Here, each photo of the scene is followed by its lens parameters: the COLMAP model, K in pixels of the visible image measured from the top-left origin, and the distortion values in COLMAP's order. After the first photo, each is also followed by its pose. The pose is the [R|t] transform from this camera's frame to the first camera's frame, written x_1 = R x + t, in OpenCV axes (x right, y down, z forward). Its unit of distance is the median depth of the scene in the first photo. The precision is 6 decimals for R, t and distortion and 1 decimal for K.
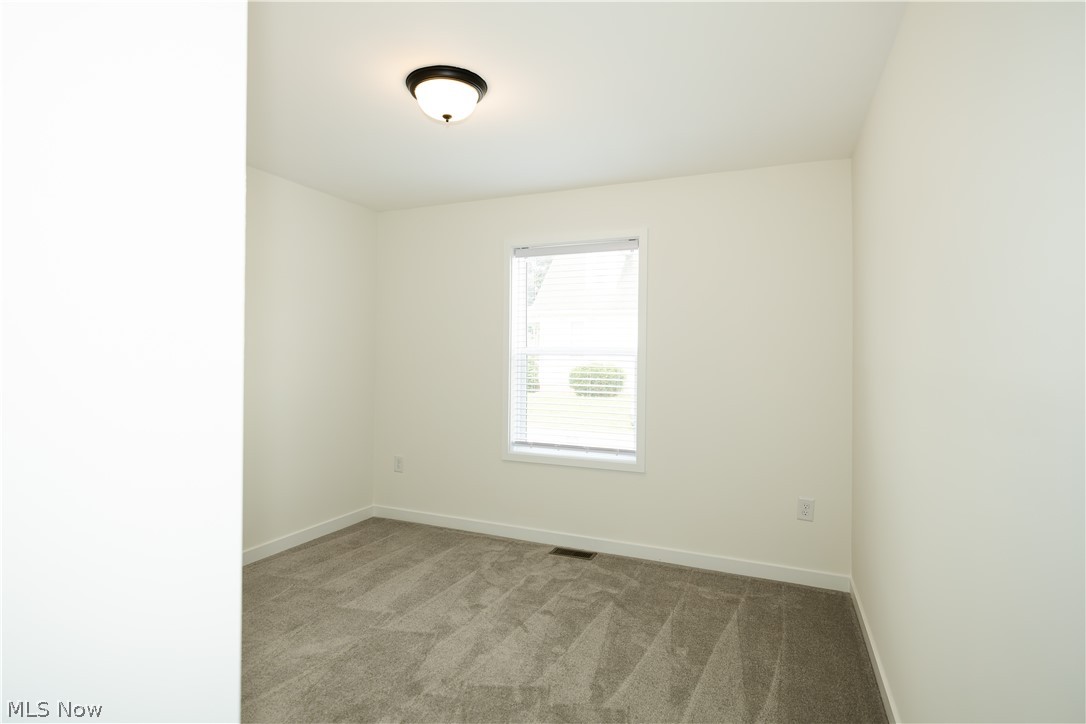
lens RADIAL K [[561.9, 0, 524.0], [0, 561.9, 362.6], [0, 0, 1]] dist [-0.002249, 0.002515]
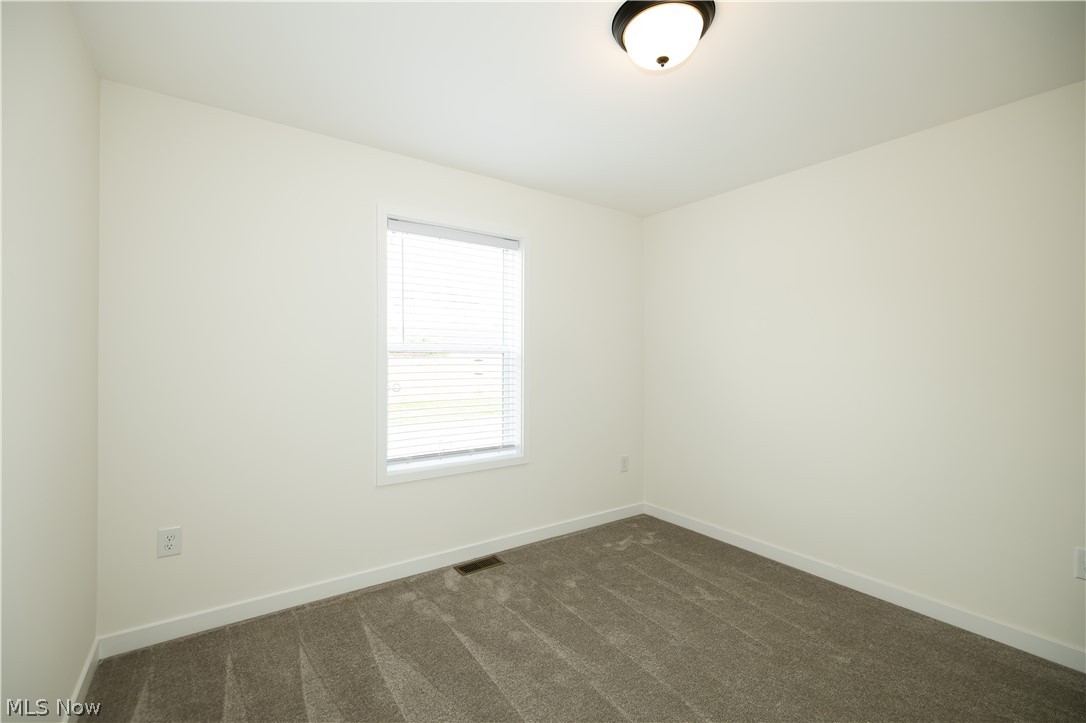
lens RADIAL K [[476.8, 0, 546.6], [0, 476.8, 362.4], [0, 0, 1]] dist [0.002745, 0.000117]
pose [[0.501544, -0.023573, 0.864811, -0.558447], [0.004105, 0.999682, 0.024869, -0.017251], [-0.865123, -0.008922, 0.501481, 0.529920]]
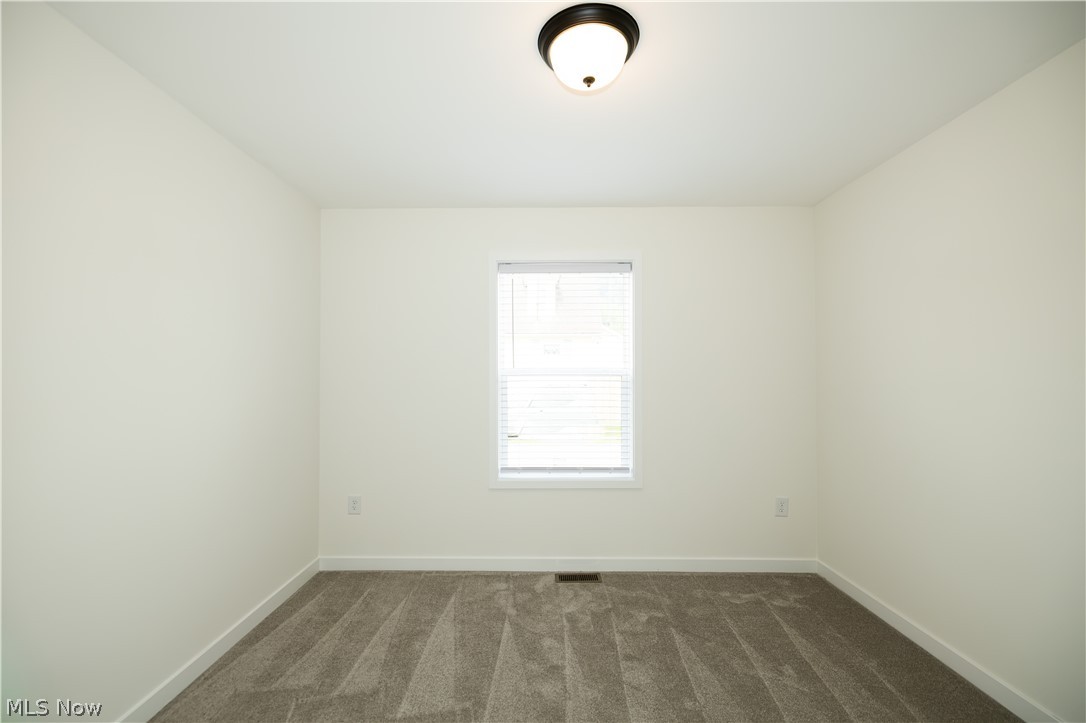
lens RADIAL K [[482.5, 0, 535.1], [0, 482.5, 378.2], [0, 0, 1]] dist [0.001043, 0.000400]
pose [[0.917510, -0.017253, 0.397338, -0.324283], [0.017541, 0.999842, 0.002909, -0.013196], [-0.397325, 0.004300, 0.917668, 0.266323]]
